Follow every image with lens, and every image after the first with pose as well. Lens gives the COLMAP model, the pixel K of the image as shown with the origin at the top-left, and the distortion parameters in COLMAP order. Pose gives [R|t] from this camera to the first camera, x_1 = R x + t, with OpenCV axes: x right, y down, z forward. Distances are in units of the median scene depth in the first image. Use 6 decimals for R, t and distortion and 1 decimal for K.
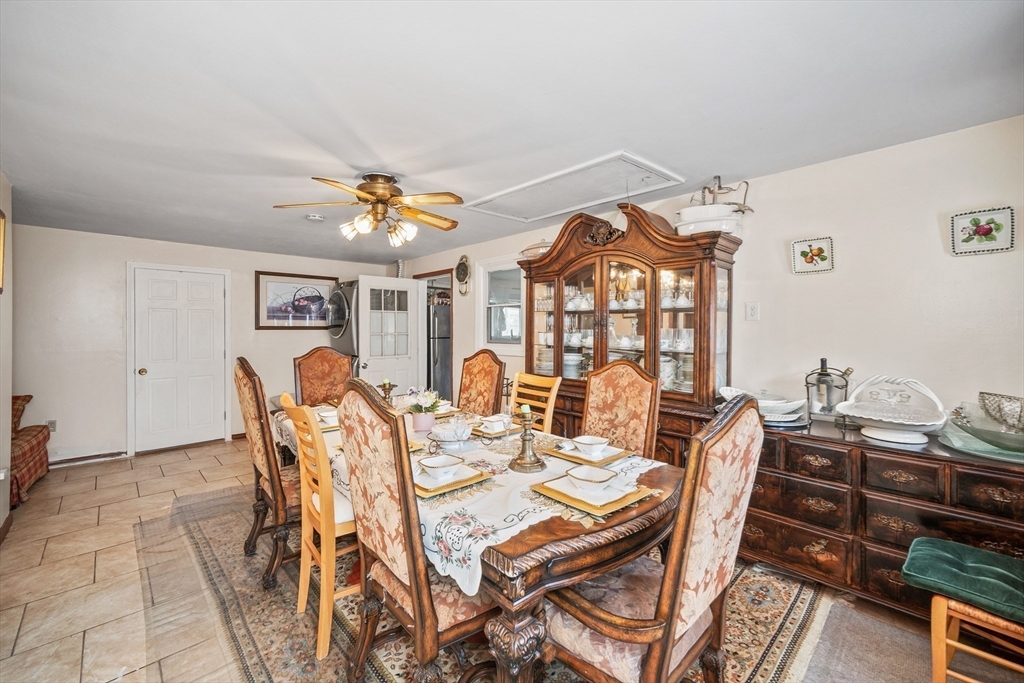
lens RADIAL K [[412.6, 0, 503.3], [0, 412.6, 332.5], [0, 0, 1]] dist [-0.002587, -0.000183]
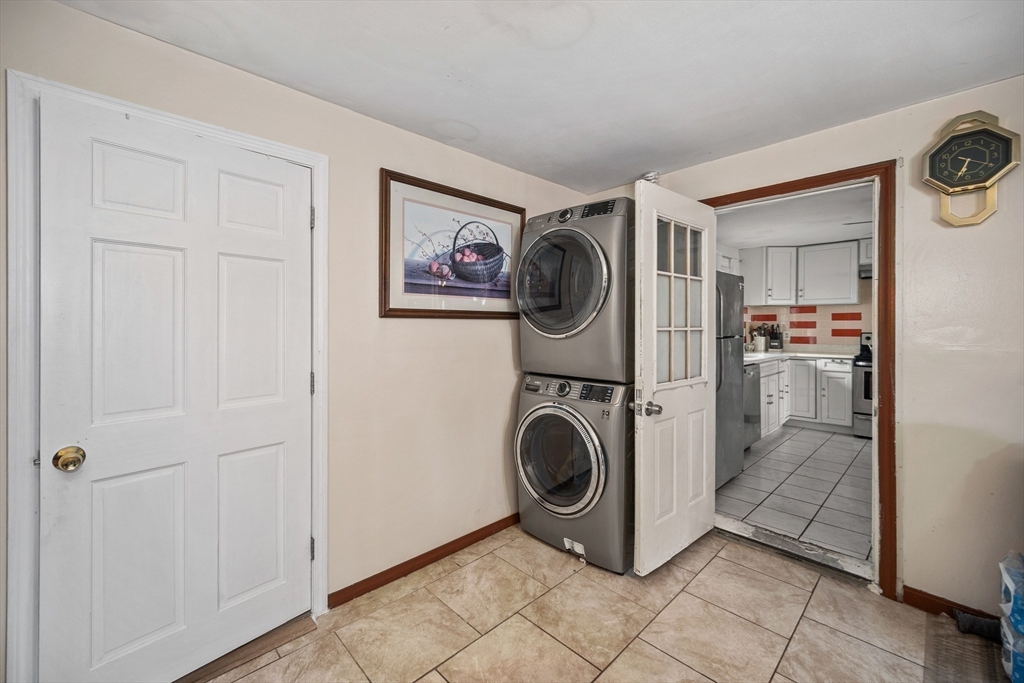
lens RADIAL K [[412.6, 0, 499.3], [0, 412.6, 325.5], [0, 0, 1]] dist [-0.002587, -0.000183]
pose [[0.999875, 0.002600, -0.015567, -0.477579], [-0.002640, 0.999993, -0.002537, 0.001450], [0.015561, 0.002578, 0.999876, 0.601226]]
